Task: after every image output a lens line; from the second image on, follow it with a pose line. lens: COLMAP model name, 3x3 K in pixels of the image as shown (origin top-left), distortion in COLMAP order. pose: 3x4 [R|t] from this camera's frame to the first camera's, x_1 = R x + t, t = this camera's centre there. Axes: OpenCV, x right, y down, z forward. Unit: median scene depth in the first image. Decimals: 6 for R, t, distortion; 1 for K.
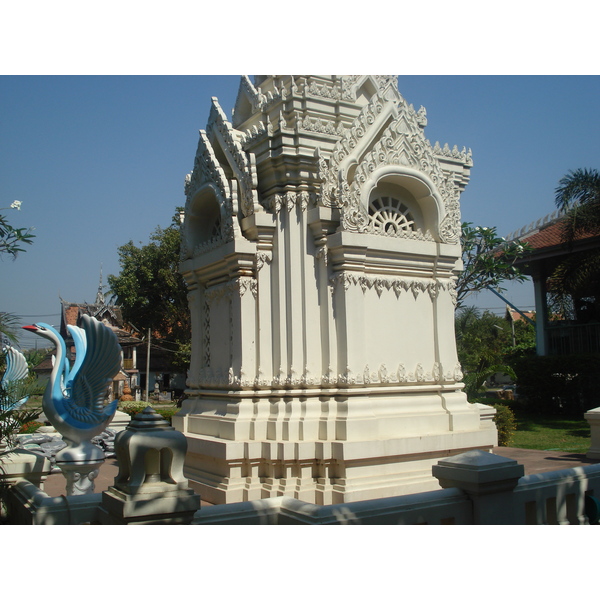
lens RADIAL K [[699.7, 0, 298.0], [0, 699.7, 304.0], [0, 0, 1]] dist [-0.075402, 0.000000]
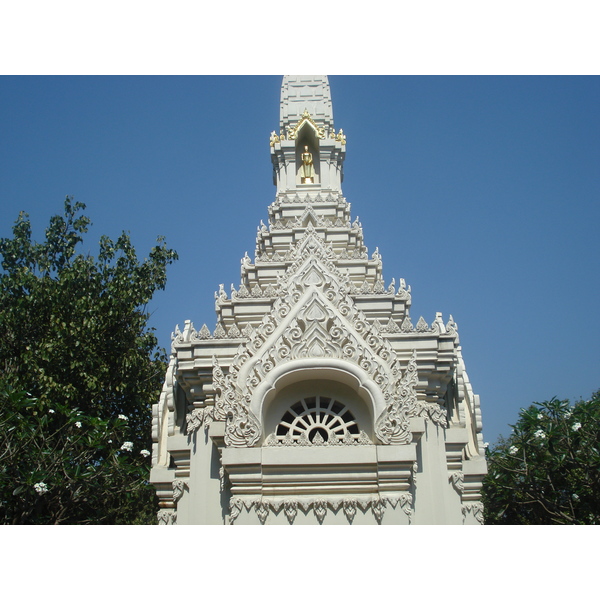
lens RADIAL K [[699.7, 0, 299.7], [0, 699.7, 297.0], [0, 0, 1]] dist [-0.075402, 0.000000]
pose [[0.837096, -0.219769, -0.500970, 0.581095], [0.054745, 0.944814, -0.323001, 0.000776], [0.544309, 0.242958, 0.802932, 0.314064]]
